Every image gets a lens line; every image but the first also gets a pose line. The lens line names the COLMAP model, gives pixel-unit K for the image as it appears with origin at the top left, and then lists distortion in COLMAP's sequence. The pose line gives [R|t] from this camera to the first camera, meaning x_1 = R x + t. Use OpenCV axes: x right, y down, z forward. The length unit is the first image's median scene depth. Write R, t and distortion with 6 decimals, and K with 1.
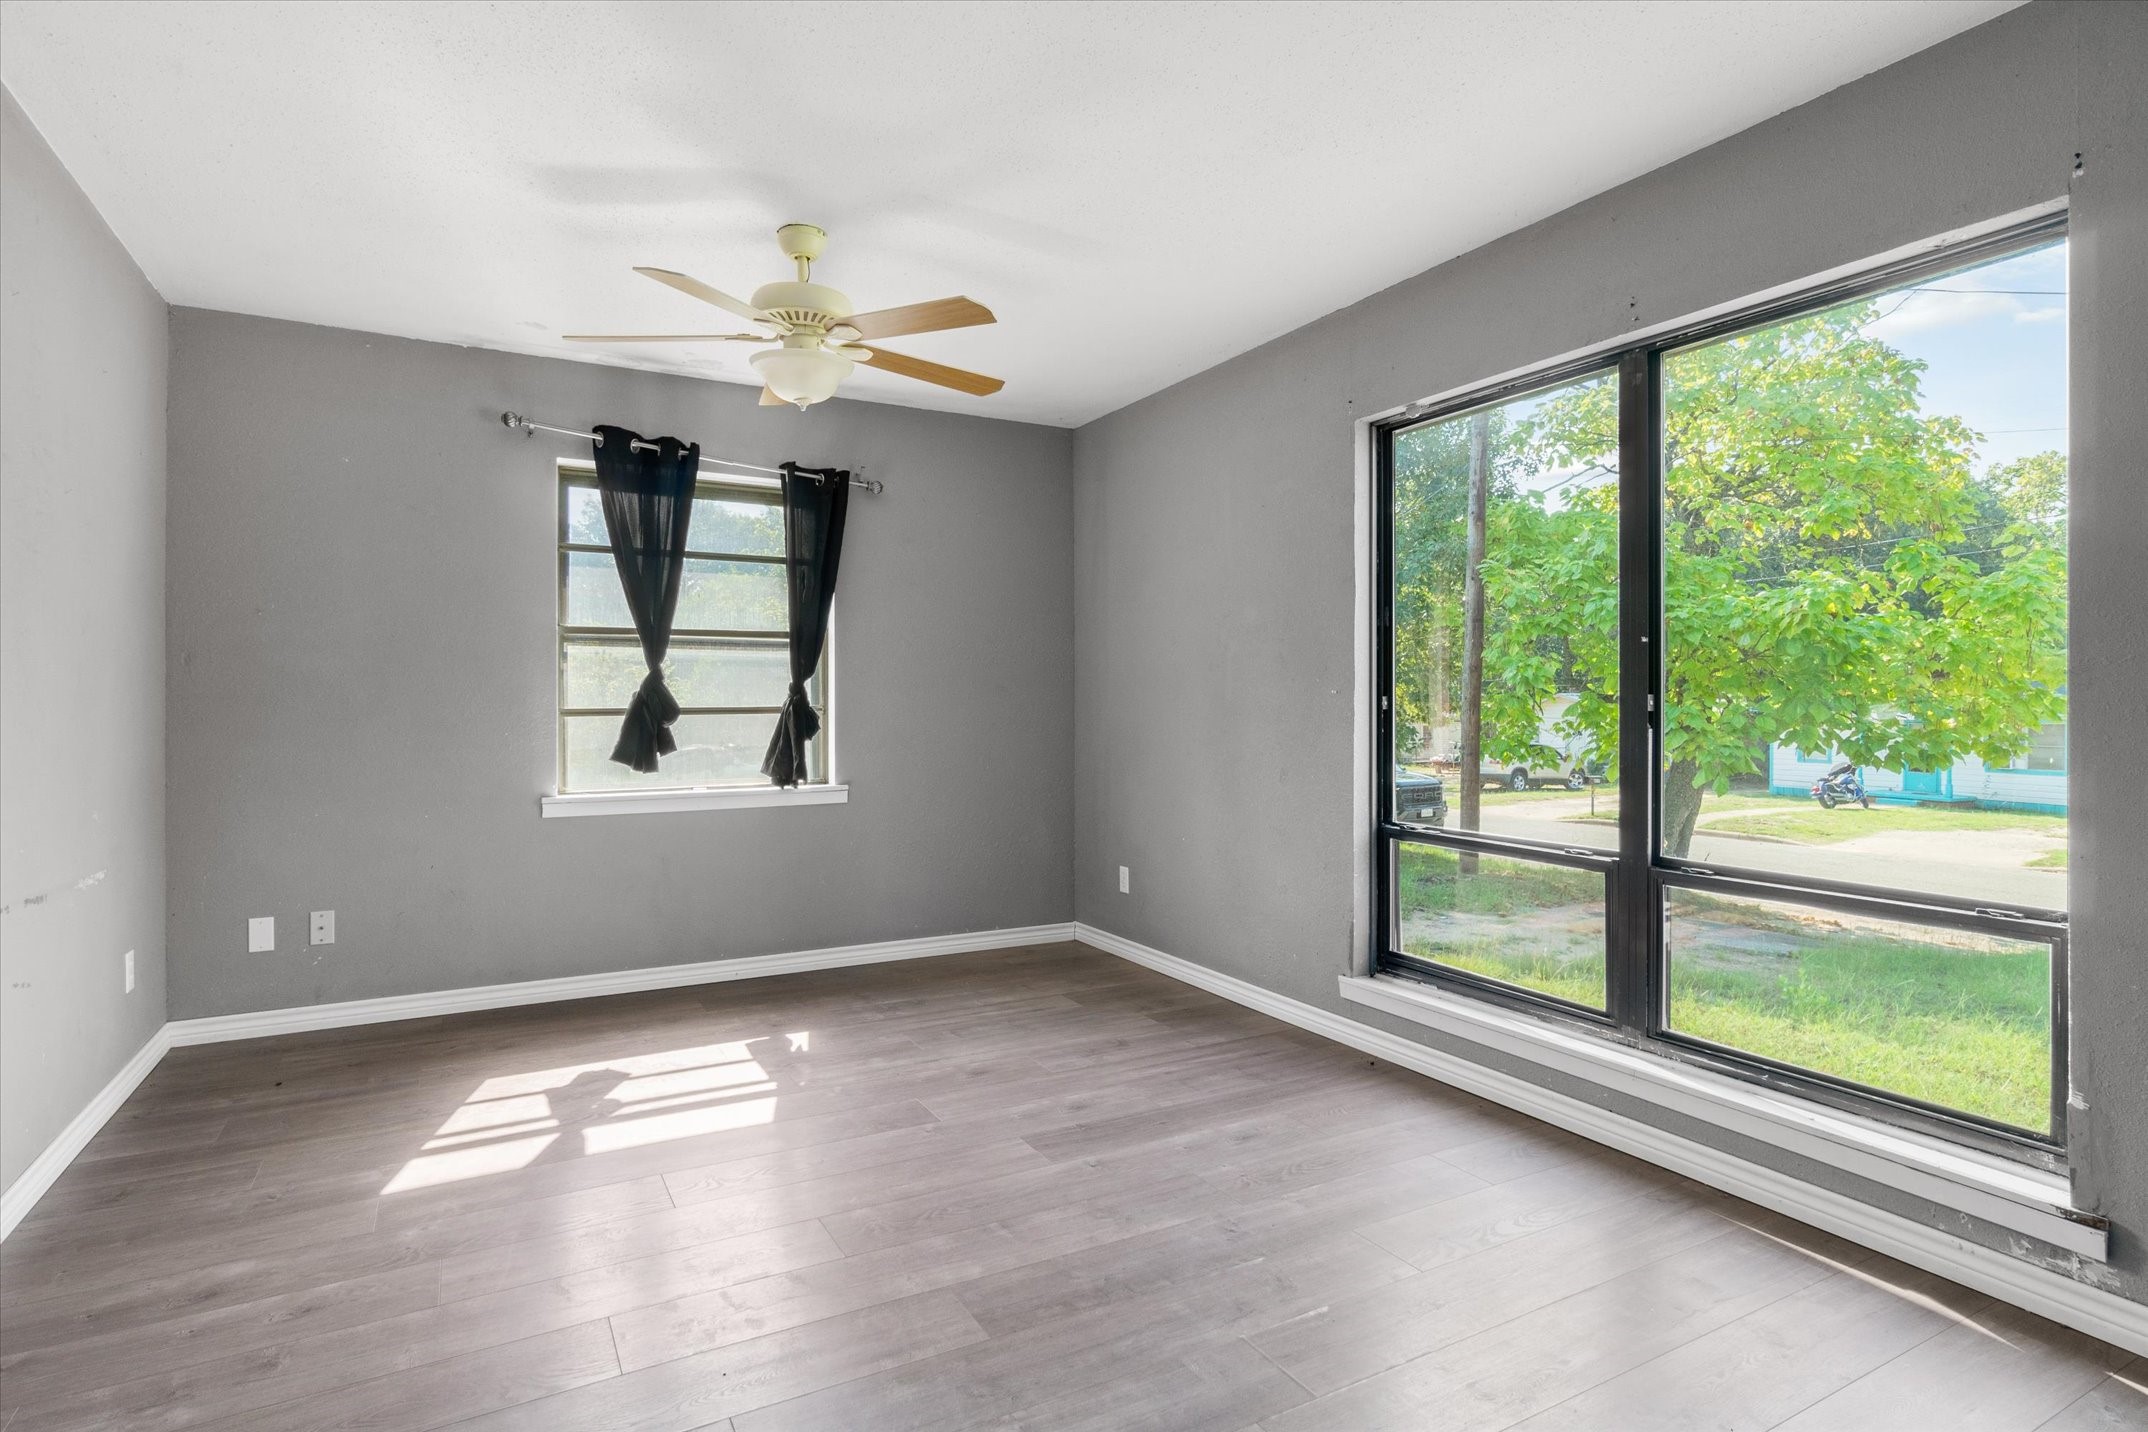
lens RADIAL K [[1082.4, 0, 1059.5], [0, 1082.4, 702.6], [0, 0, 1]] dist [-0.001645, 0.000552]
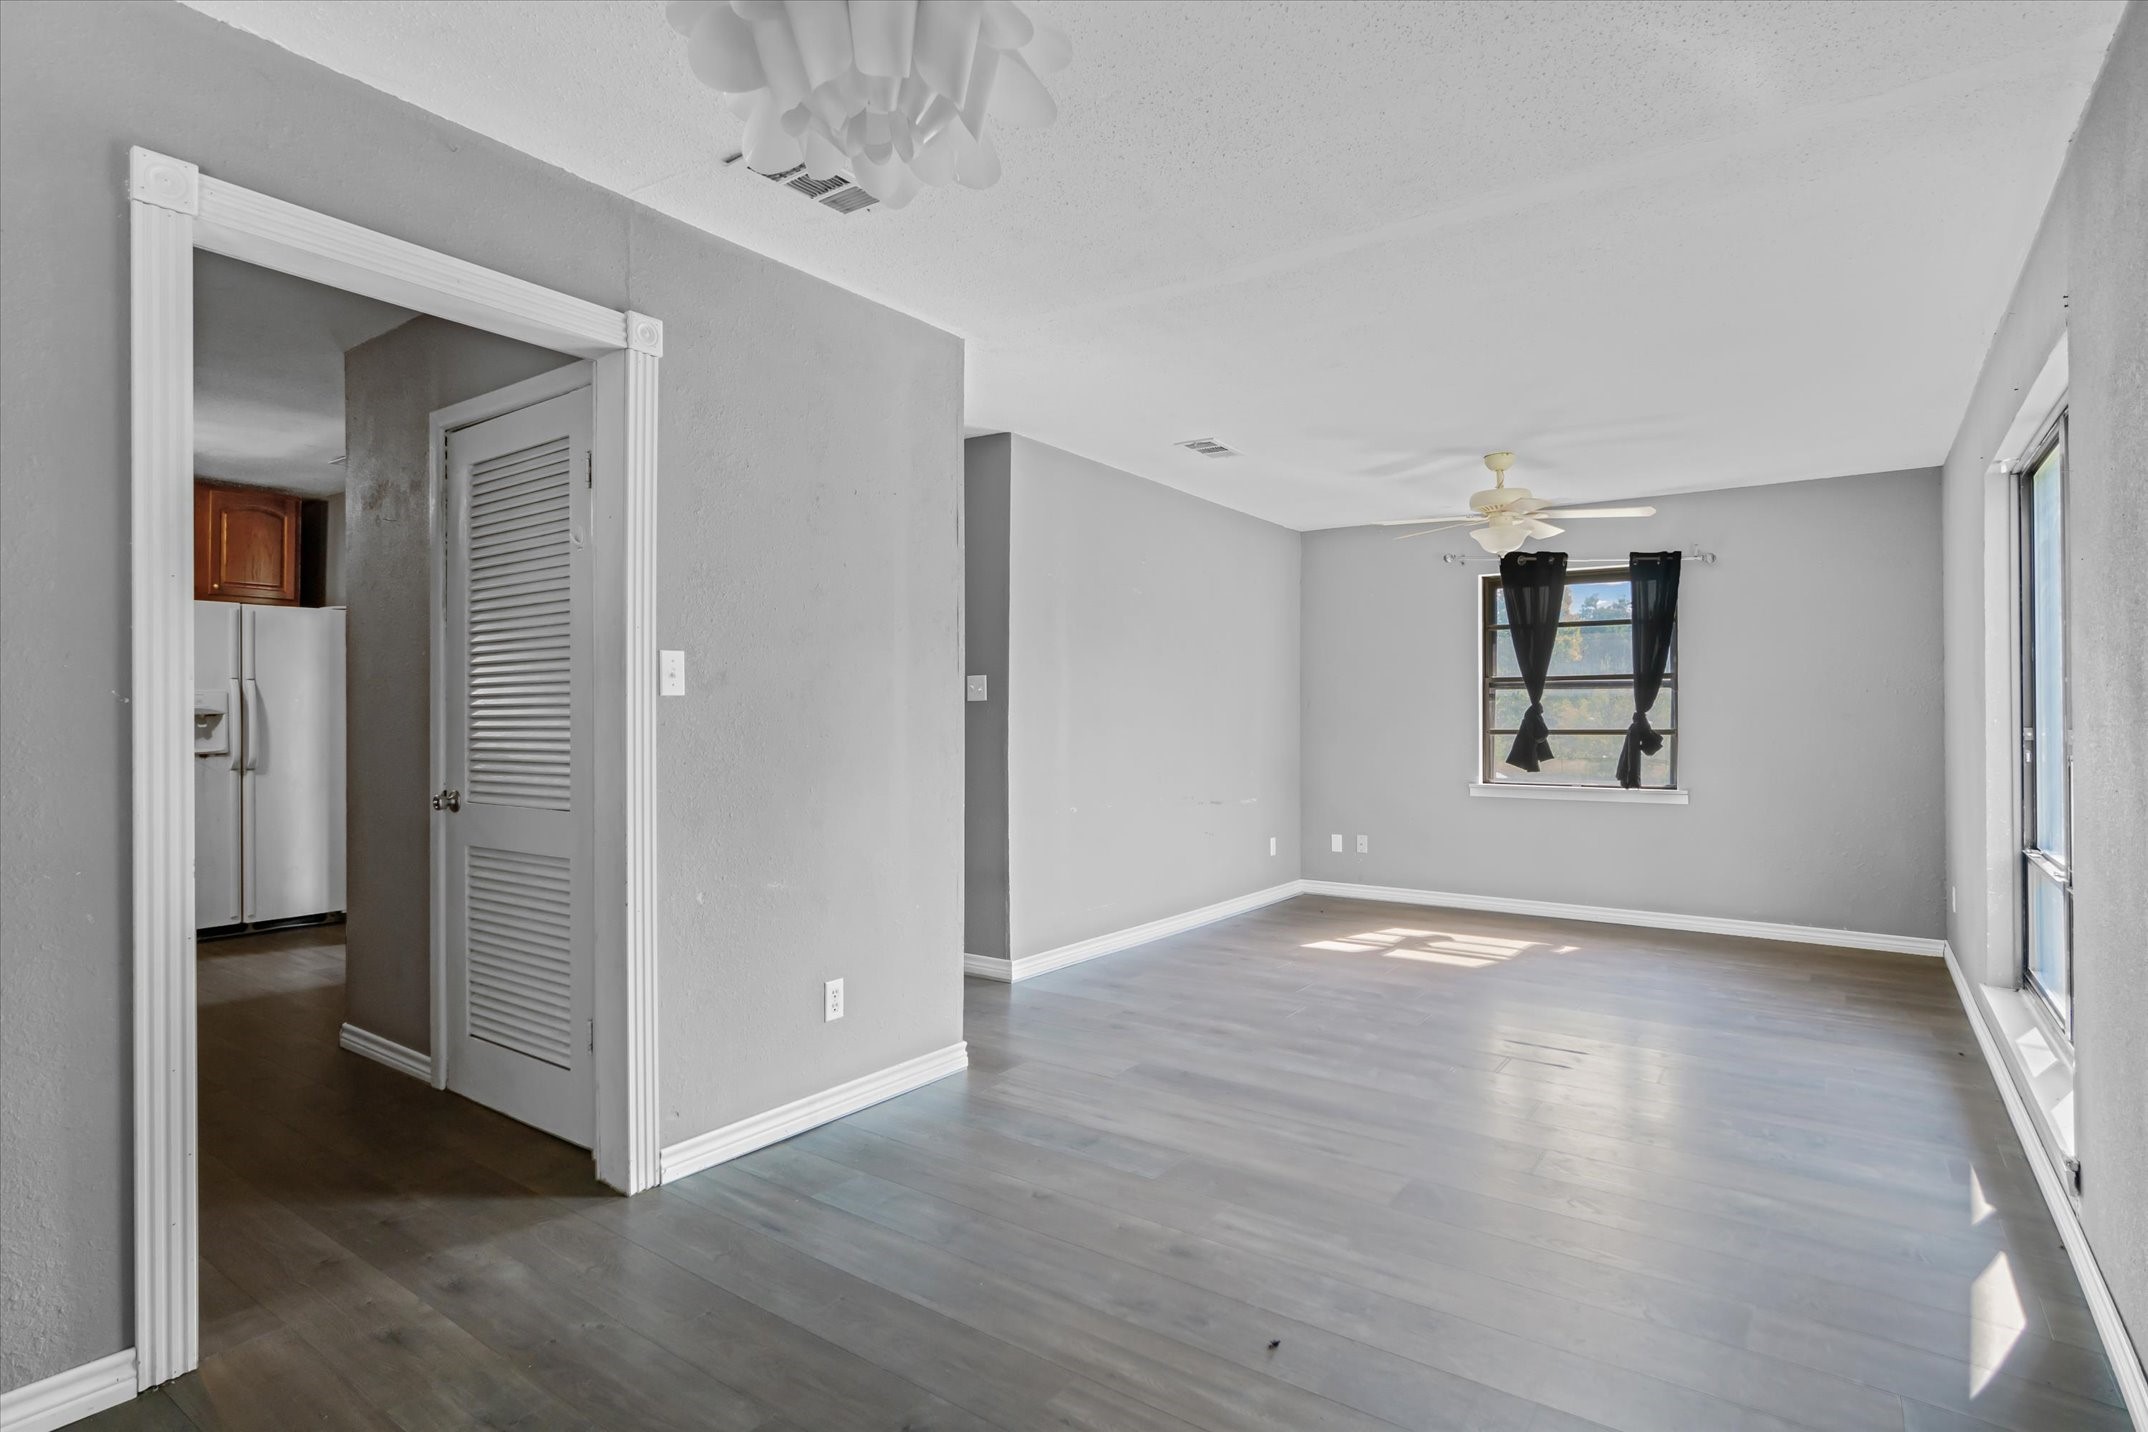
lens RADIAL K [[1087.5, 0, 1074.8], [0, 1087.5, 710.3], [0, 0, 1]] dist [-0.004099, -0.000792]
pose [[0.442863, -0.003932, -0.896581, 0.816900], [-0.002370, 0.999982, -0.005556, -0.014182], [0.896586, 0.004585, 0.442846, -0.297690]]
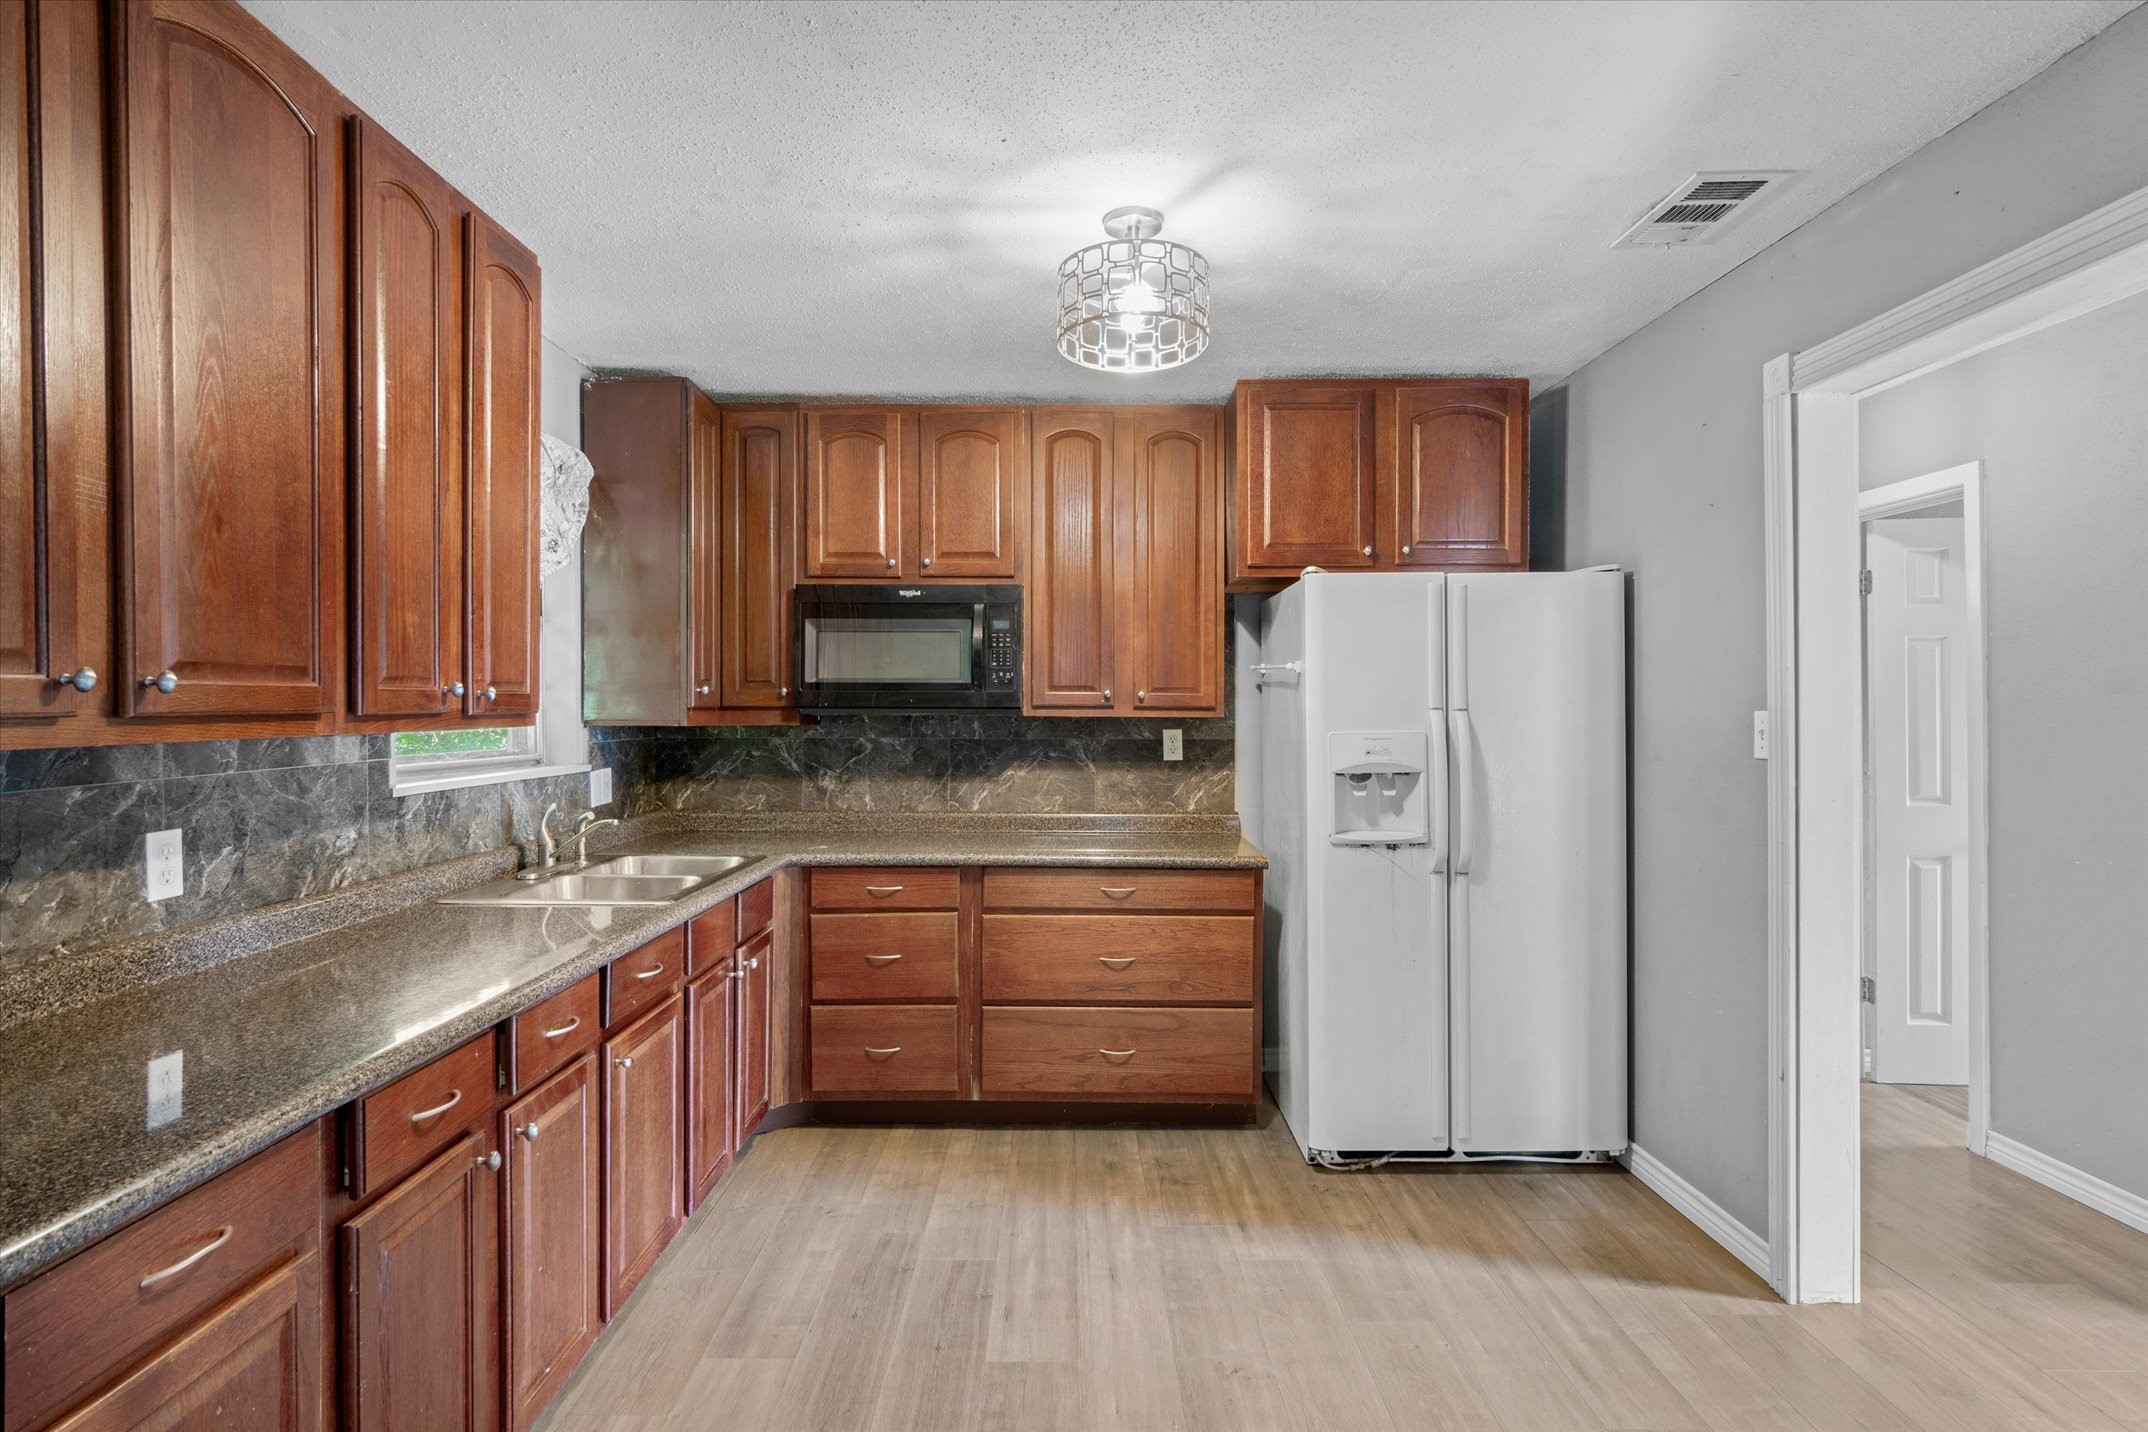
lens RADIAL K [[1080.9, 0, 1066.9], [0, 1080.9, 710.8], [0, 0, 1]] dist [-0.002022, -0.000339]
pose [[-0.476055, 0.002669, -0.879411, -0.163559], [0.000958, 0.999996, 0.002516, -0.063574], [0.879415, 0.000355, -0.476056, -0.526876]]
